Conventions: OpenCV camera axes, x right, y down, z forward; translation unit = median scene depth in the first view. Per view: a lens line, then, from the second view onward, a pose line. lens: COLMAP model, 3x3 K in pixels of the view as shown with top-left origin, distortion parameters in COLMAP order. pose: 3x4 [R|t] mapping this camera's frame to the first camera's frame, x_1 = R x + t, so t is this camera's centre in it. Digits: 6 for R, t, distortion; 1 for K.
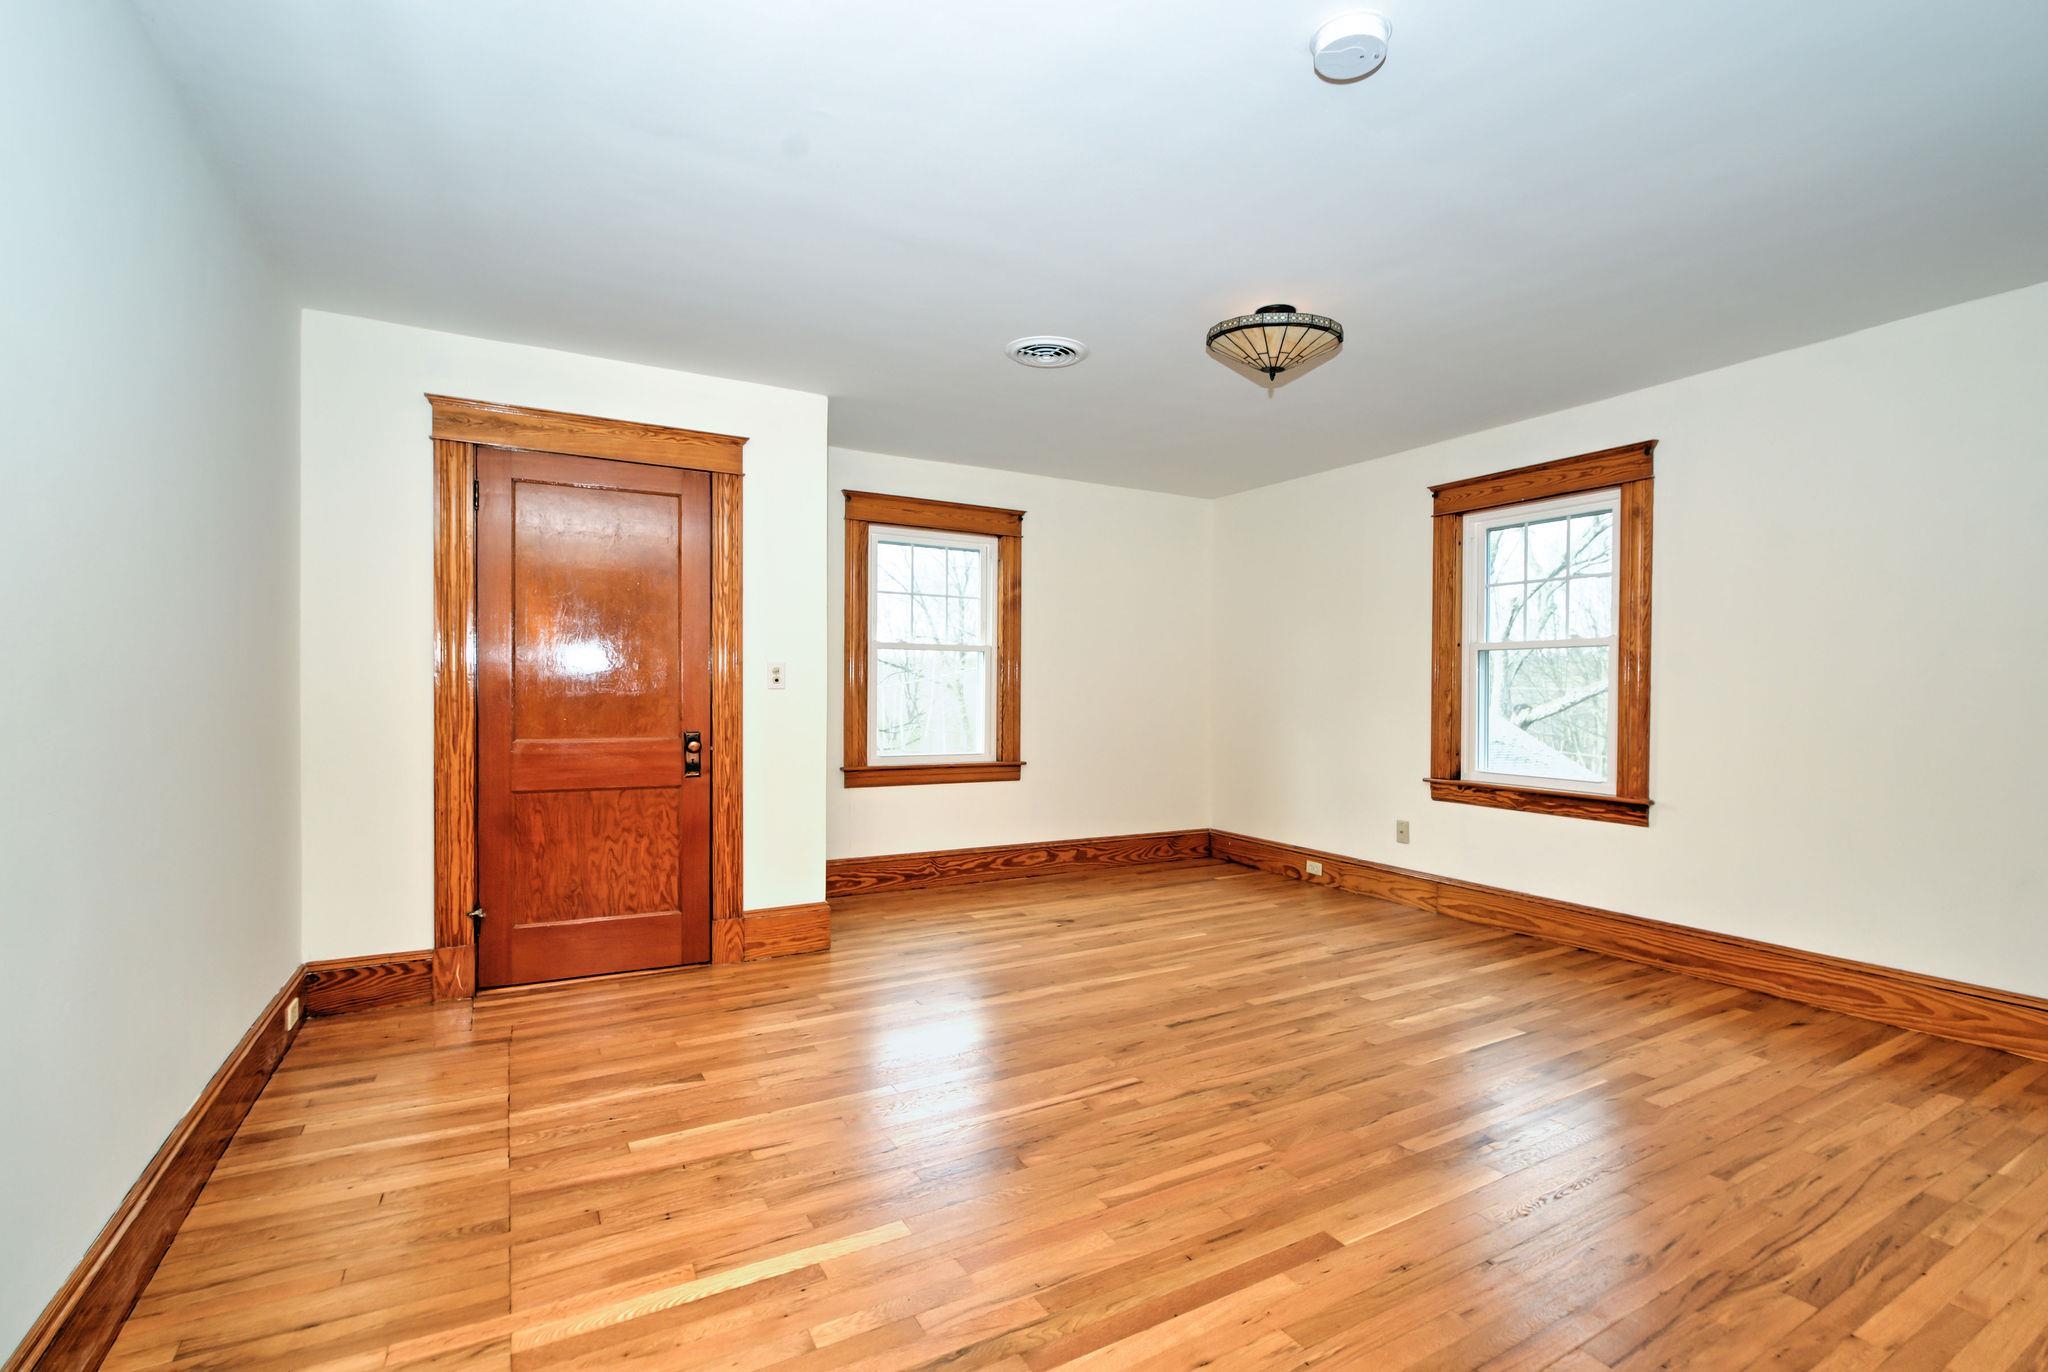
lens RADIAL K [[846.3, 0, 1099.1], [0, 846.3, 720.4], [0, 0, 1]] dist [-0.004167, -0.006077]
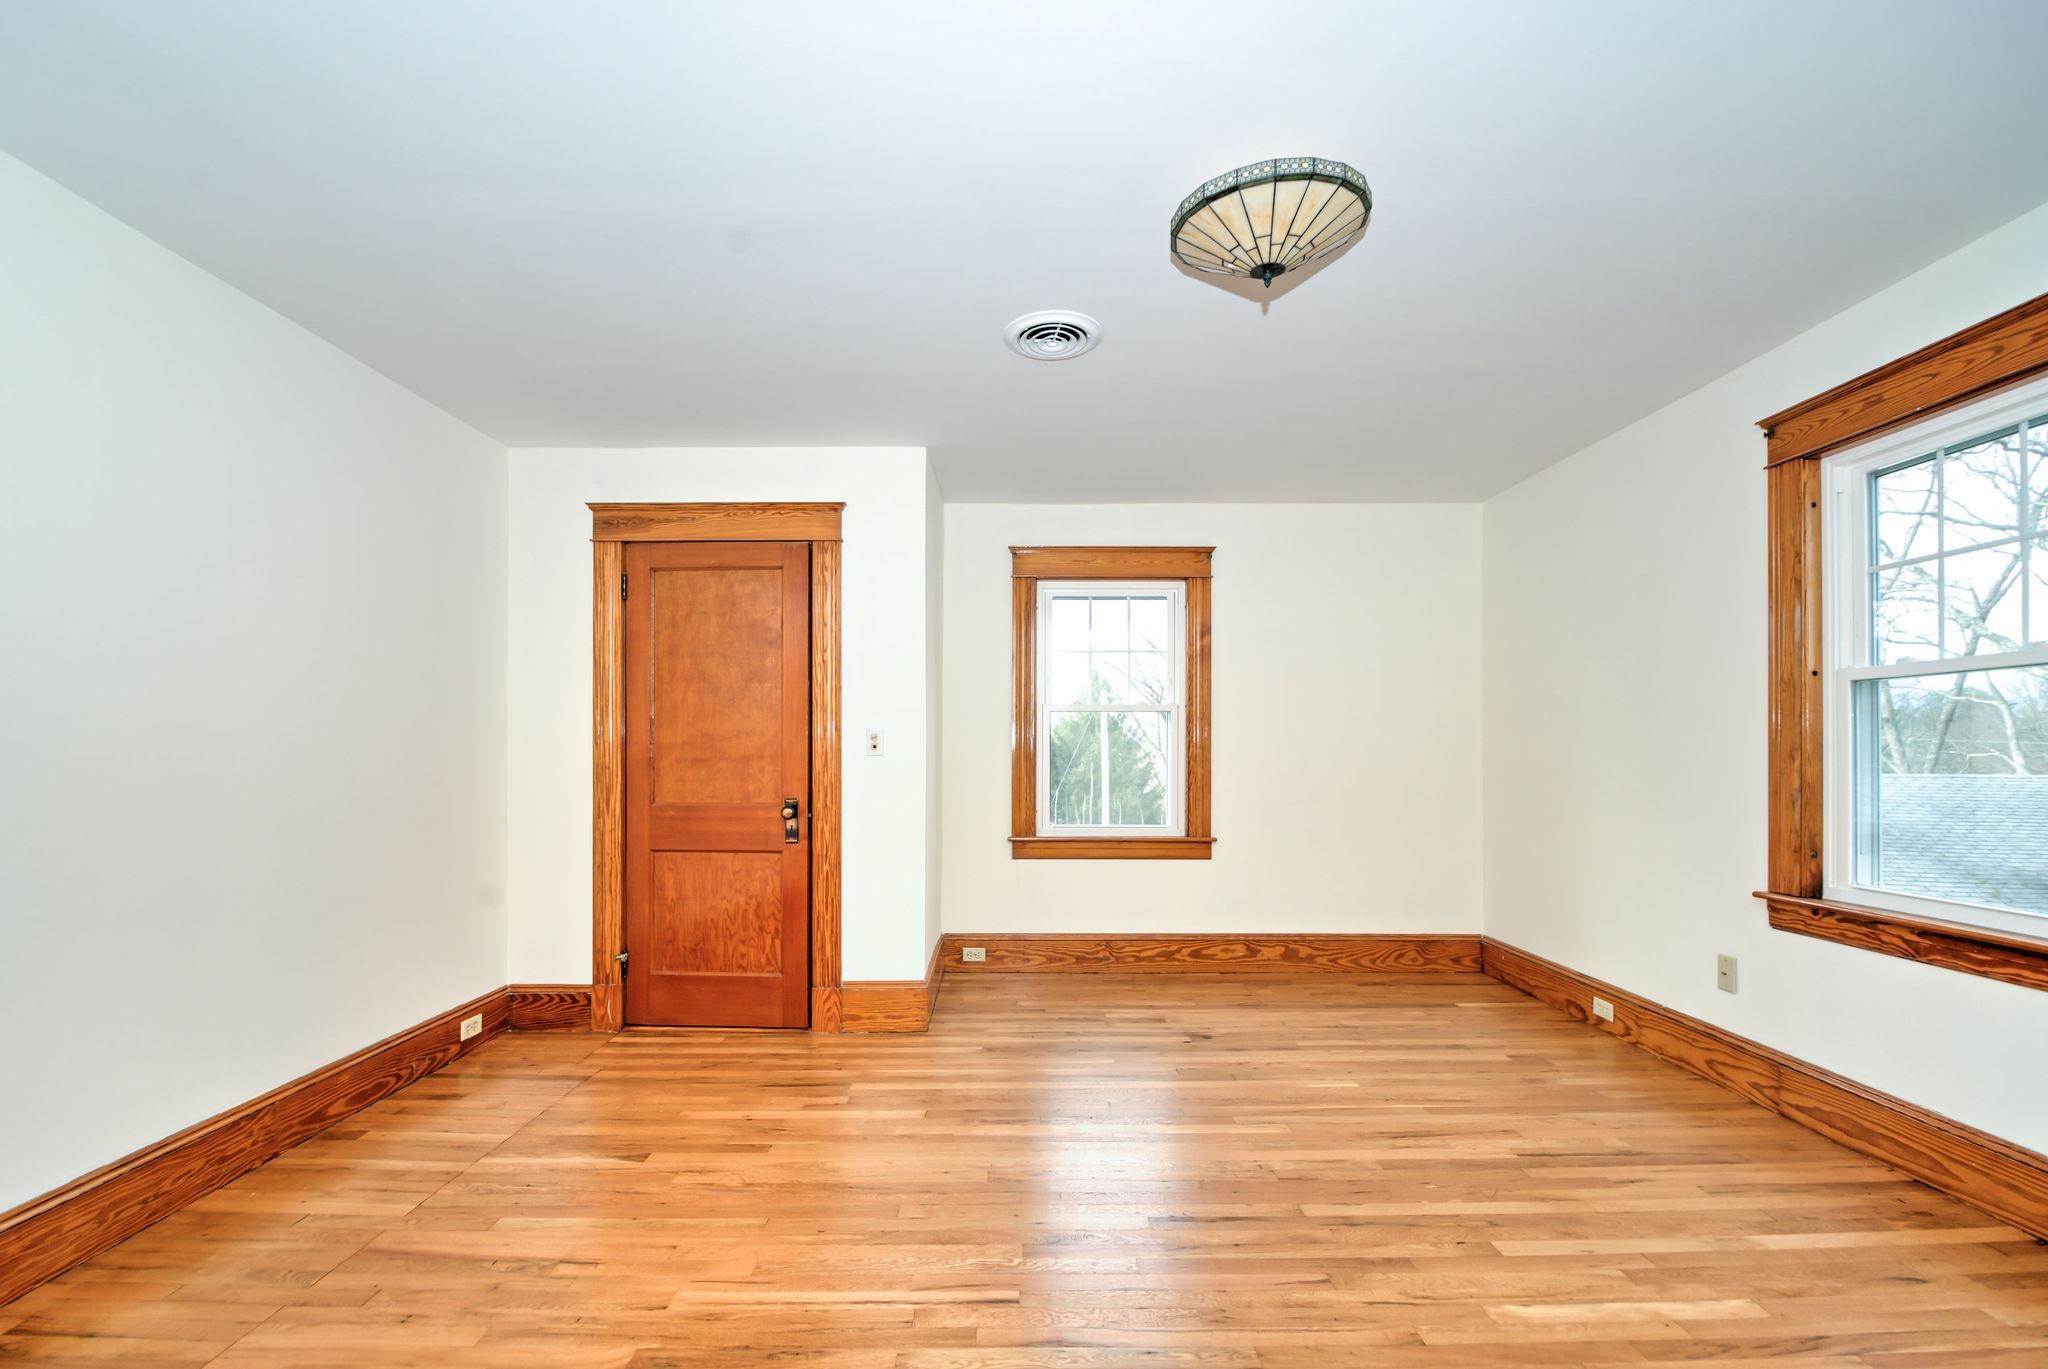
lens RADIAL K [[846.3, 0, 1076.6], [0, 846.3, 770.7], [0, 0, 1]] dist [-0.004167, -0.006077]
pose [[0.876837, 0.000737, -0.480788, 0.308448], [-0.008919, 0.999852, -0.014731, -0.008236], [0.480706, 0.017205, 0.876713, 0.275117]]
